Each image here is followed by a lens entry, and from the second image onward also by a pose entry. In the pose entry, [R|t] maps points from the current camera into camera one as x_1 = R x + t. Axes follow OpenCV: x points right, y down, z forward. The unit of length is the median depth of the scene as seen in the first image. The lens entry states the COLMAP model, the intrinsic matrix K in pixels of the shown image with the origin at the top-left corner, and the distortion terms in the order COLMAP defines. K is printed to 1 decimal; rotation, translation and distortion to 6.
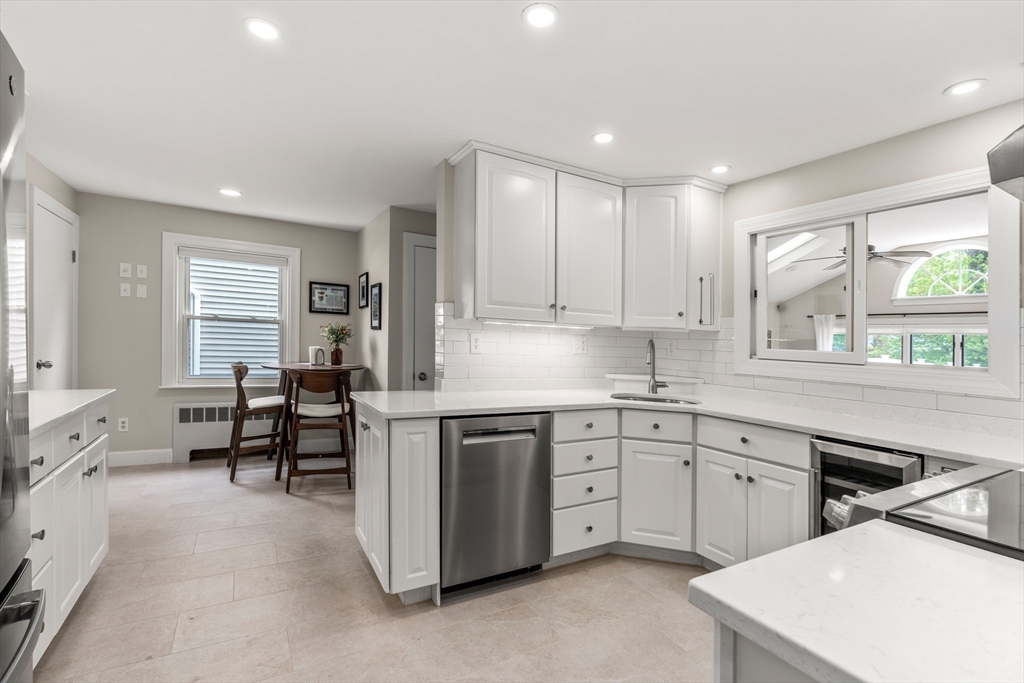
lens RADIAL K [[470.8, 0, 512.0], [0, 470.8, 341.5], [0, 0, 1]] dist [0.001741, 0.000321]
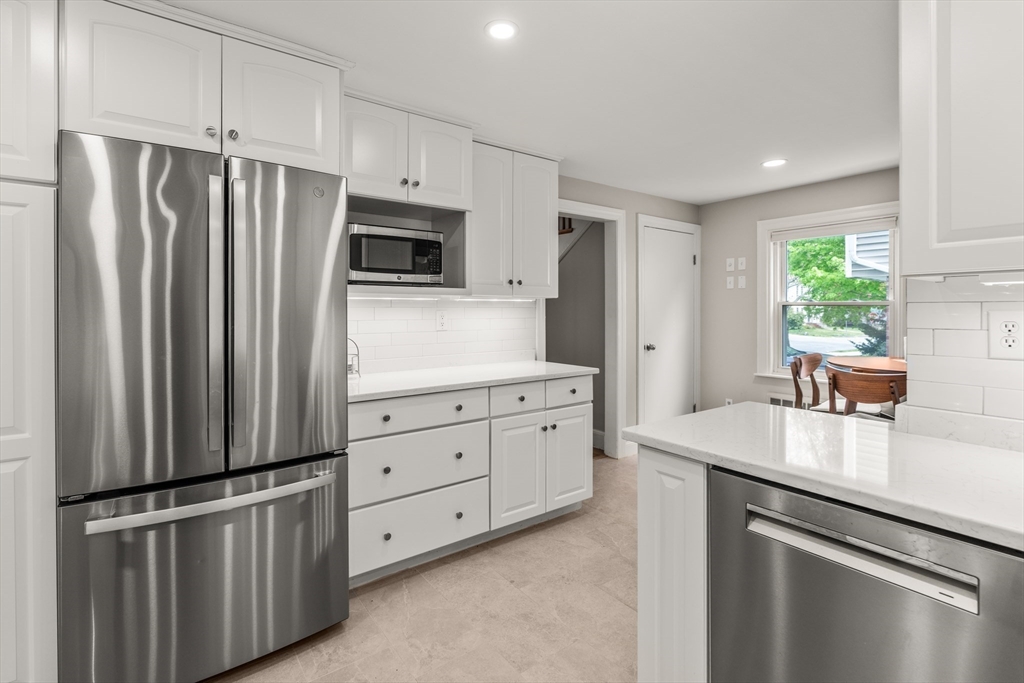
lens RADIAL K [[468.1, 0, 513.1], [0, 468.1, 330.6], [0, 0, 1]] dist [0.000925, 0.000094]
pose [[0.116595, 0.001340, -0.993179, 0.212579], [0.002516, 0.999995, 0.001644, -0.000913], [0.993176, -0.002690, 0.116591, 0.386560]]
